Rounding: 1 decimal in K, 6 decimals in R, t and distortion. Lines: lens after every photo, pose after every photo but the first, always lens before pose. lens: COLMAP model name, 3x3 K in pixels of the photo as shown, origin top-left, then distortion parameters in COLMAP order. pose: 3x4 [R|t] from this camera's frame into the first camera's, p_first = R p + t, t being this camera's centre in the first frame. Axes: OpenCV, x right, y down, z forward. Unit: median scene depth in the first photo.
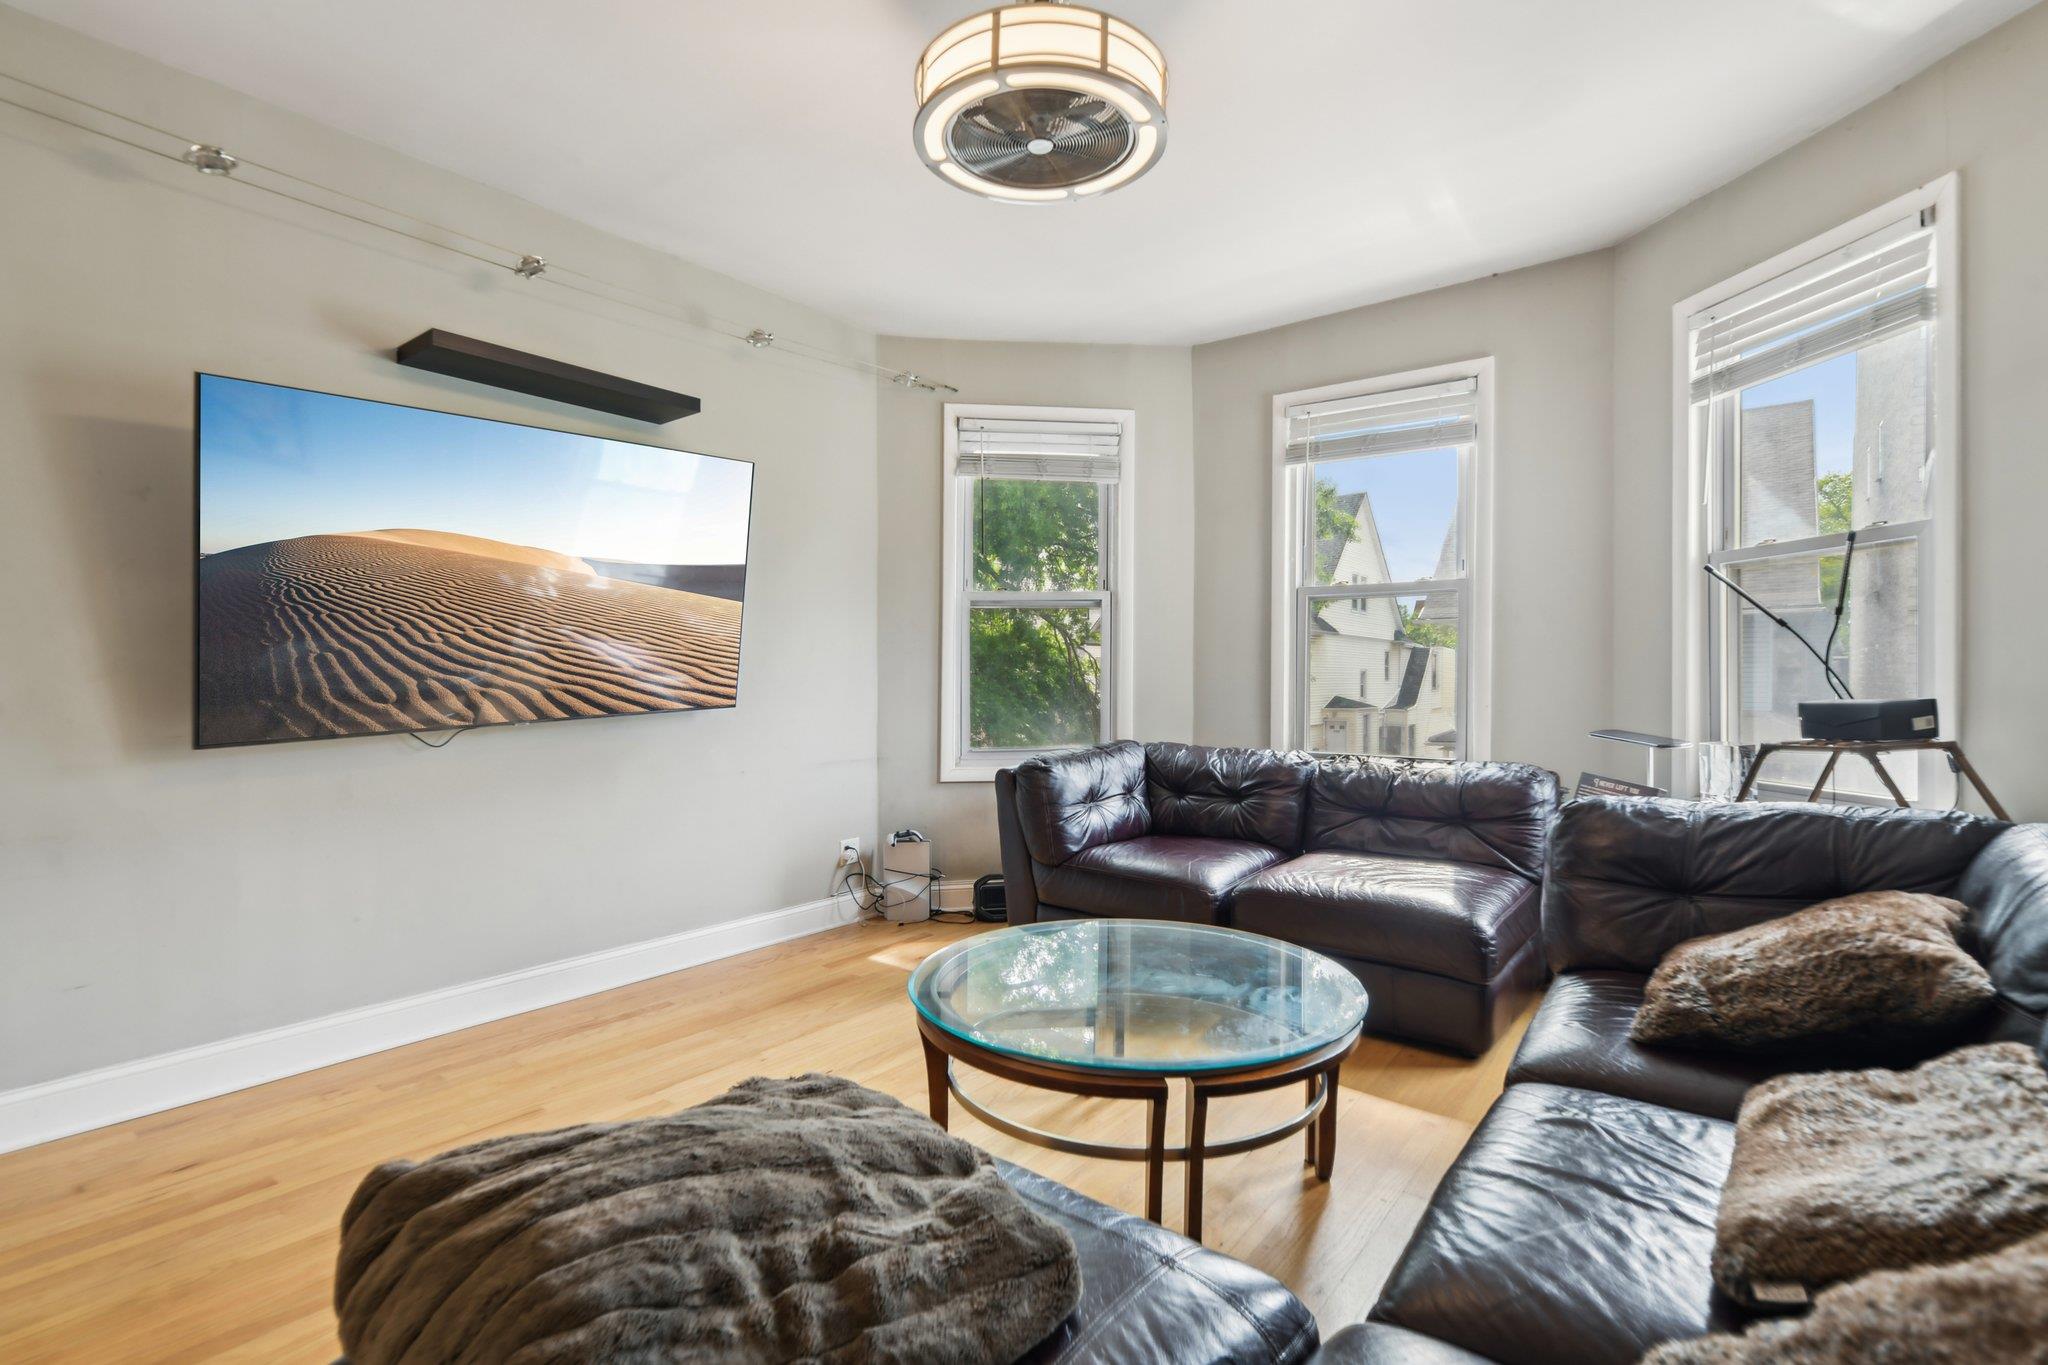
lens RADIAL K [[978.4, 0, 1018.5], [0, 978.4, 692.7], [0, 0, 1]] dist [0.011669, -0.002519]
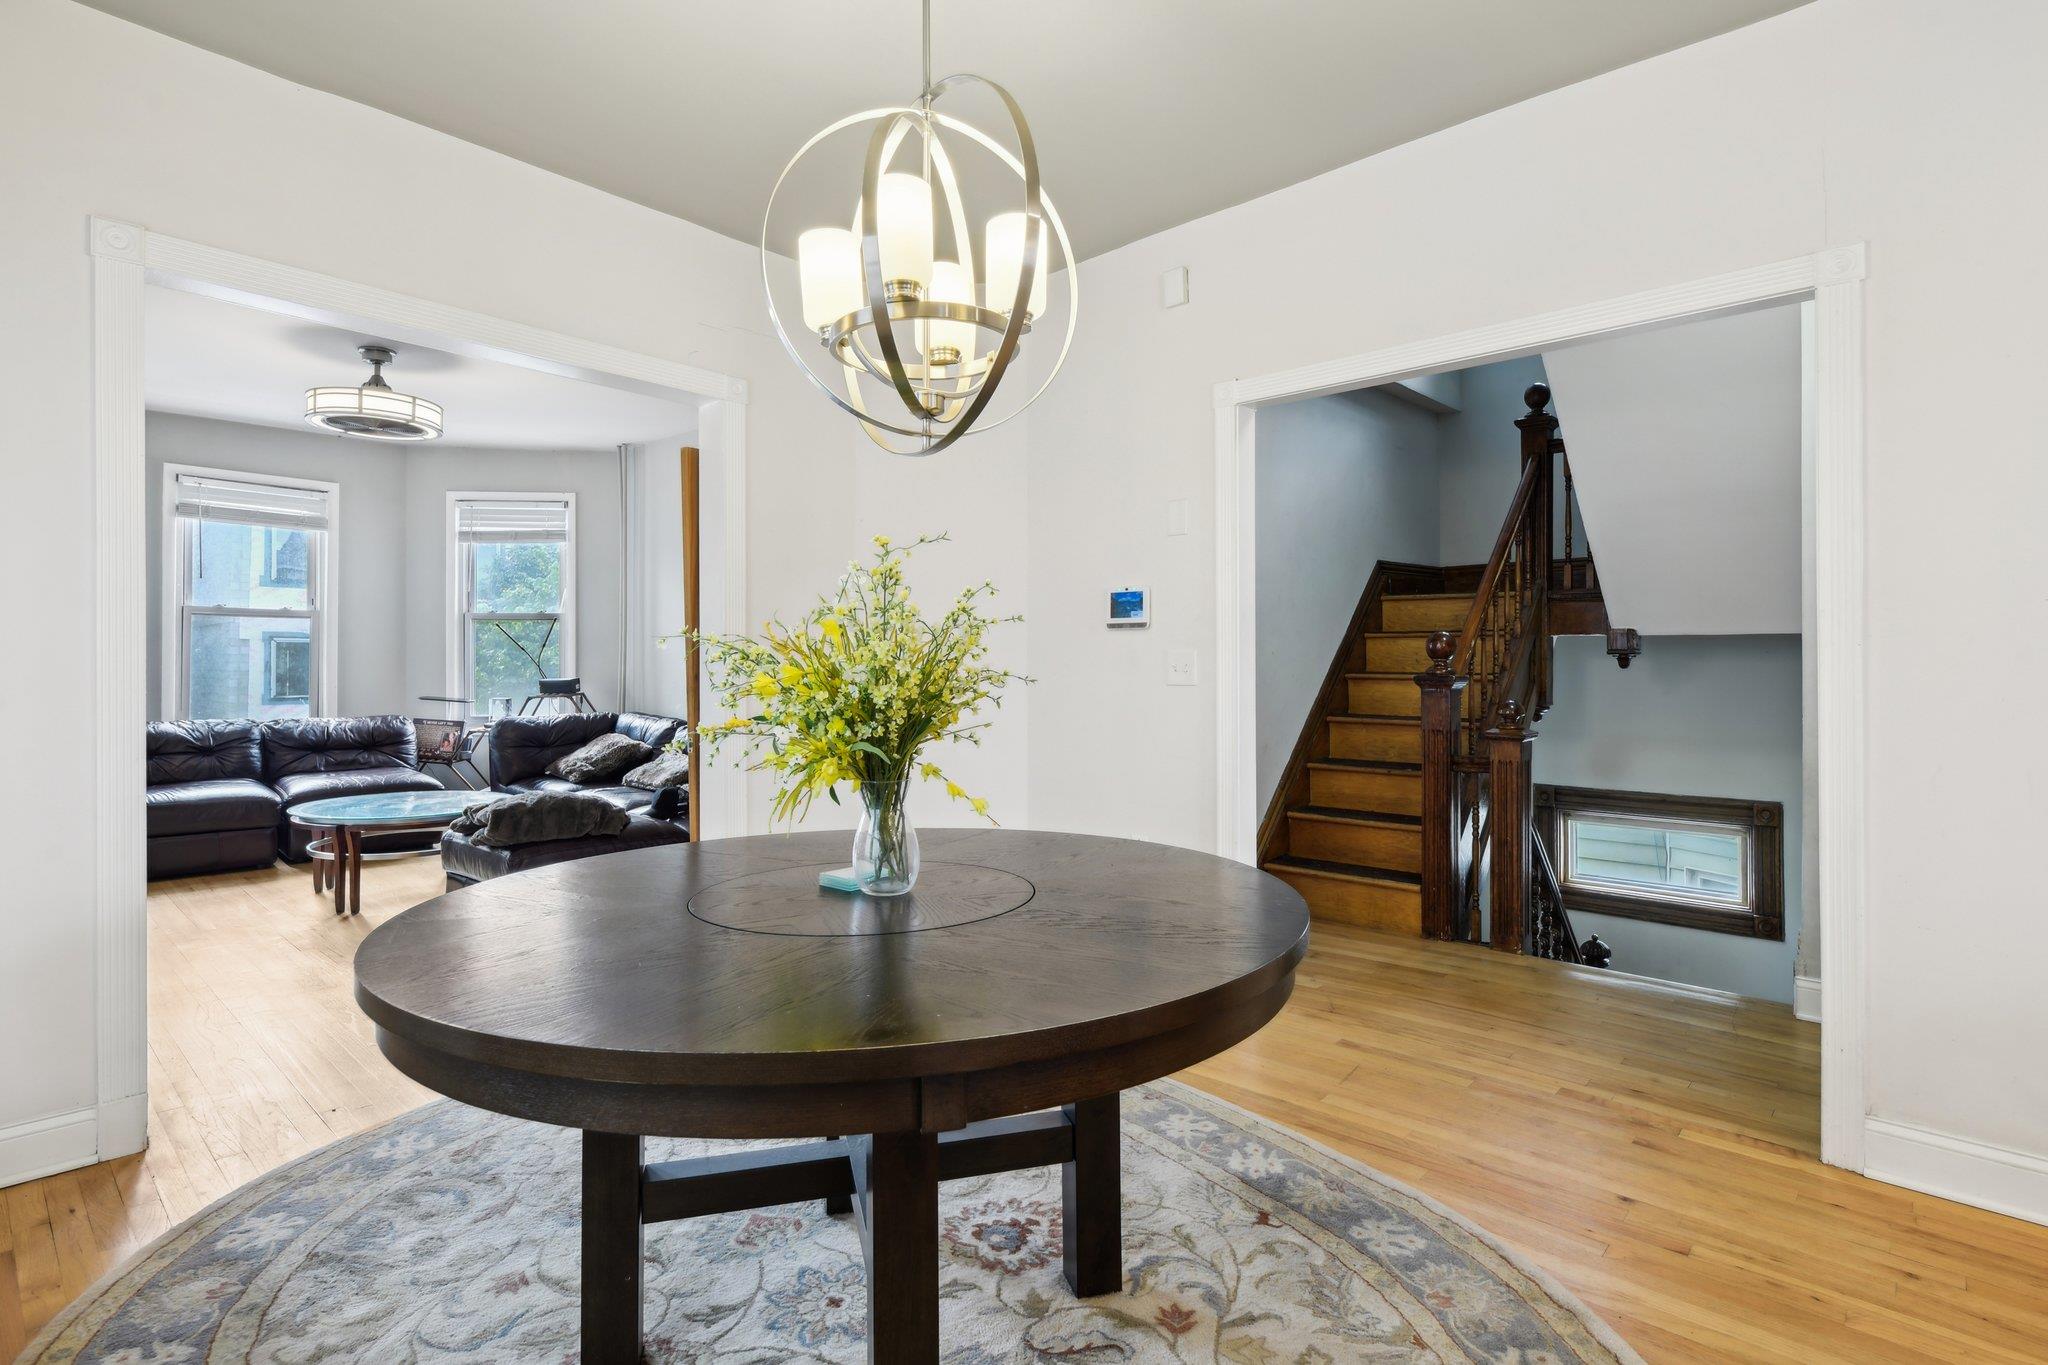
lens RADIAL K [[1007.0, 0, 1015.3], [0, 1007.0, 650.5], [0, 0, 1]] dist [0.005247, -0.001430]
pose [[0.097276, 0.017431, 0.995105, -1.155283], [0.011851, 0.999755, -0.018671, -0.002564], [-0.995187, 0.013609, 0.097046, -0.348617]]
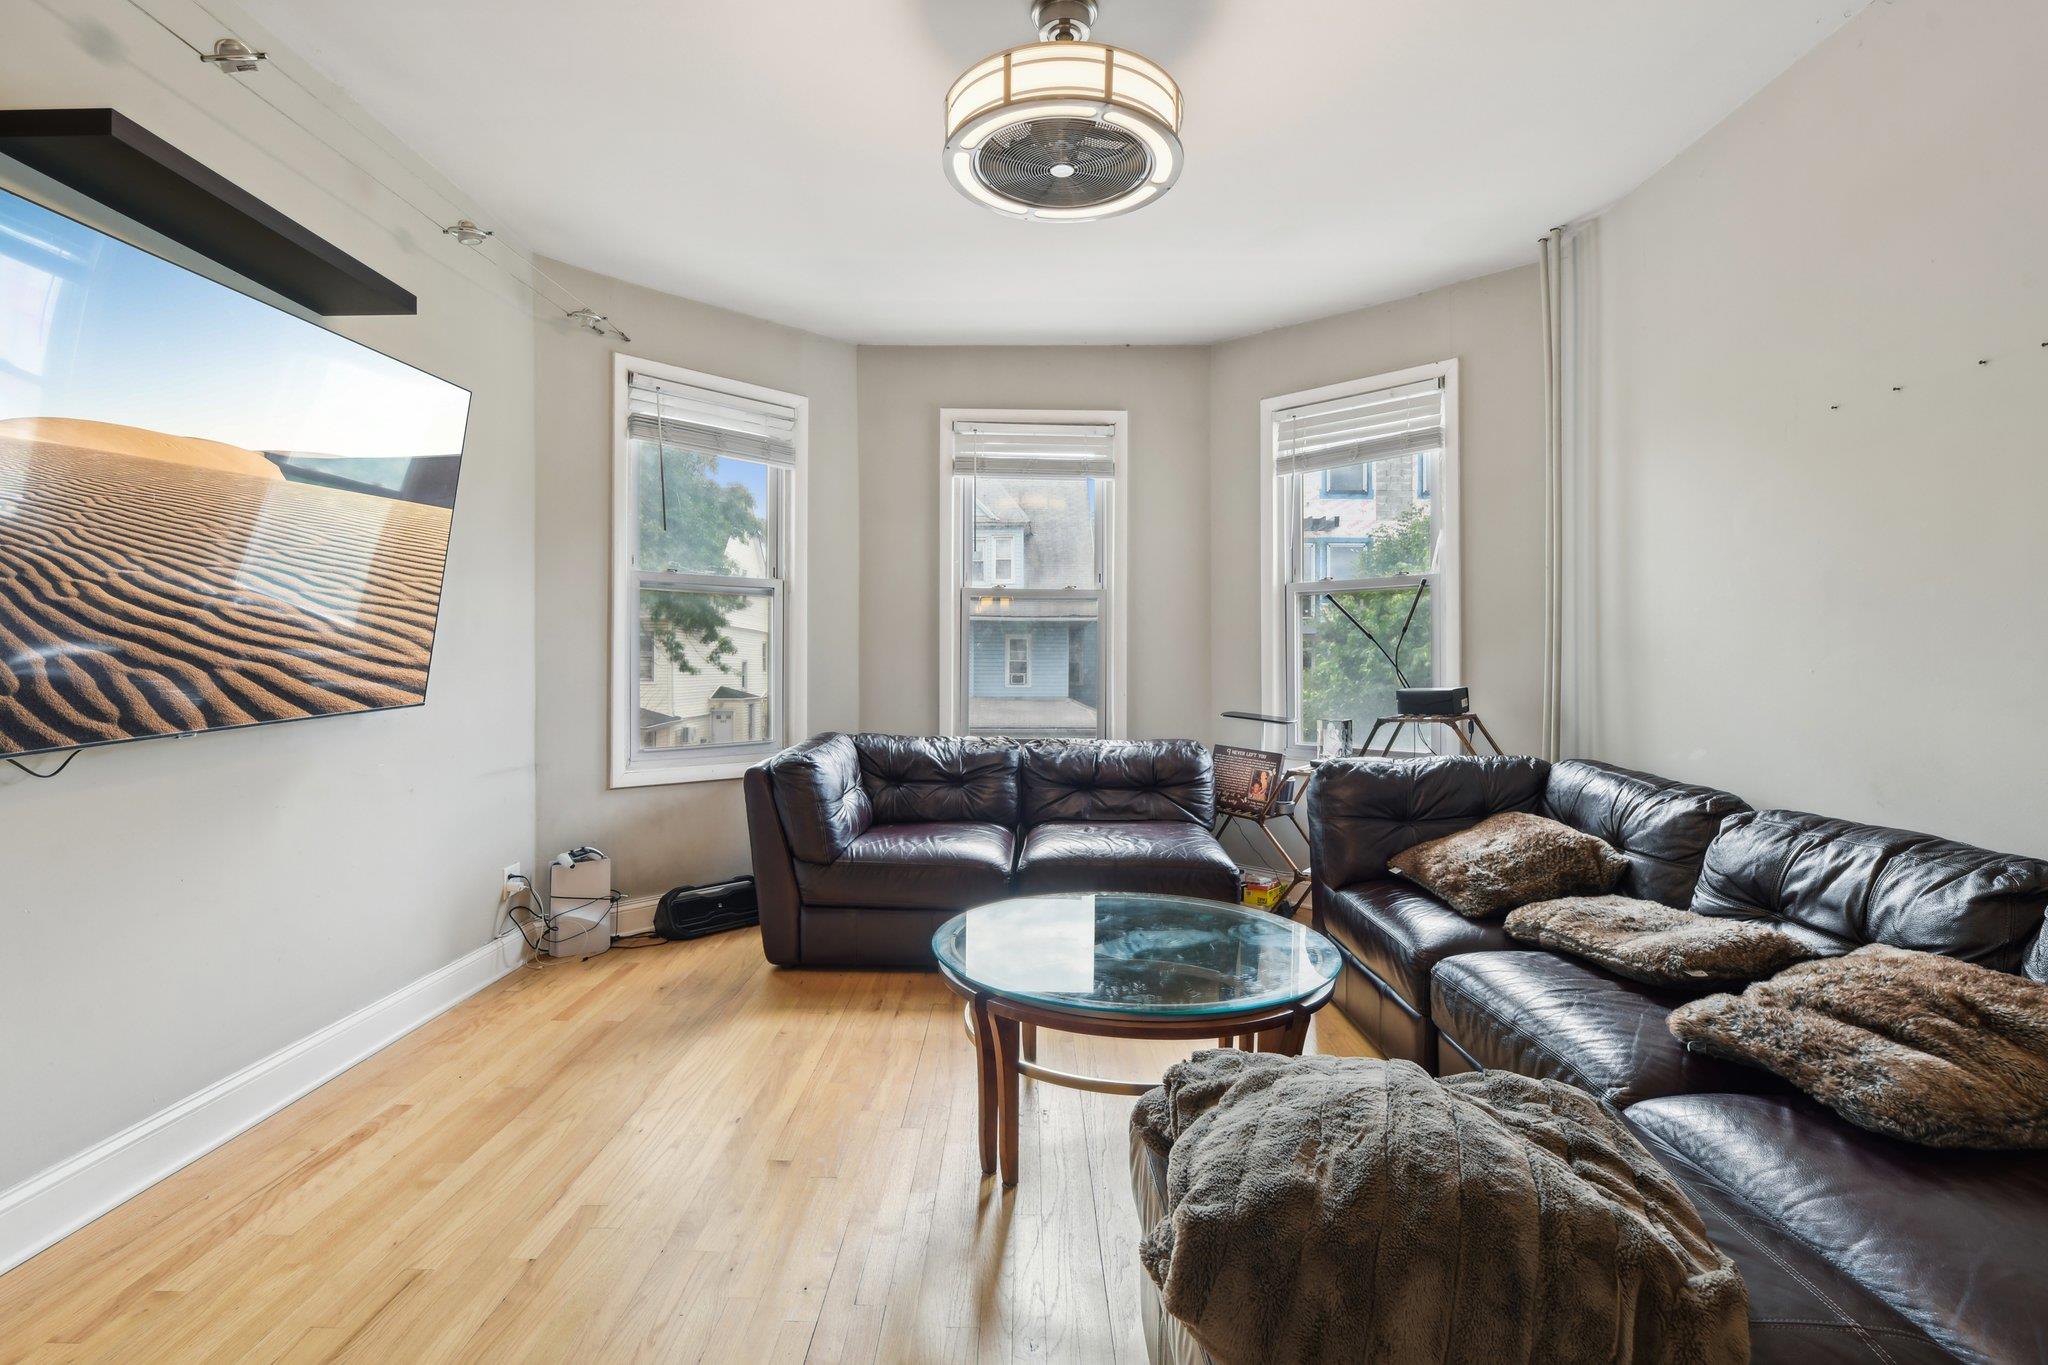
lens RADIAL K [[978.4, 0, 1017.0], [0, 978.4, 675.3], [0, 0, 1]] dist [0.011669, -0.002519]
pose [[0.796218, 0.003840, 0.604998, -0.368787], [0.001385, 0.999966, -0.008169, -0.001102], [-0.605009, 0.007342, 0.796185, 0.106279]]
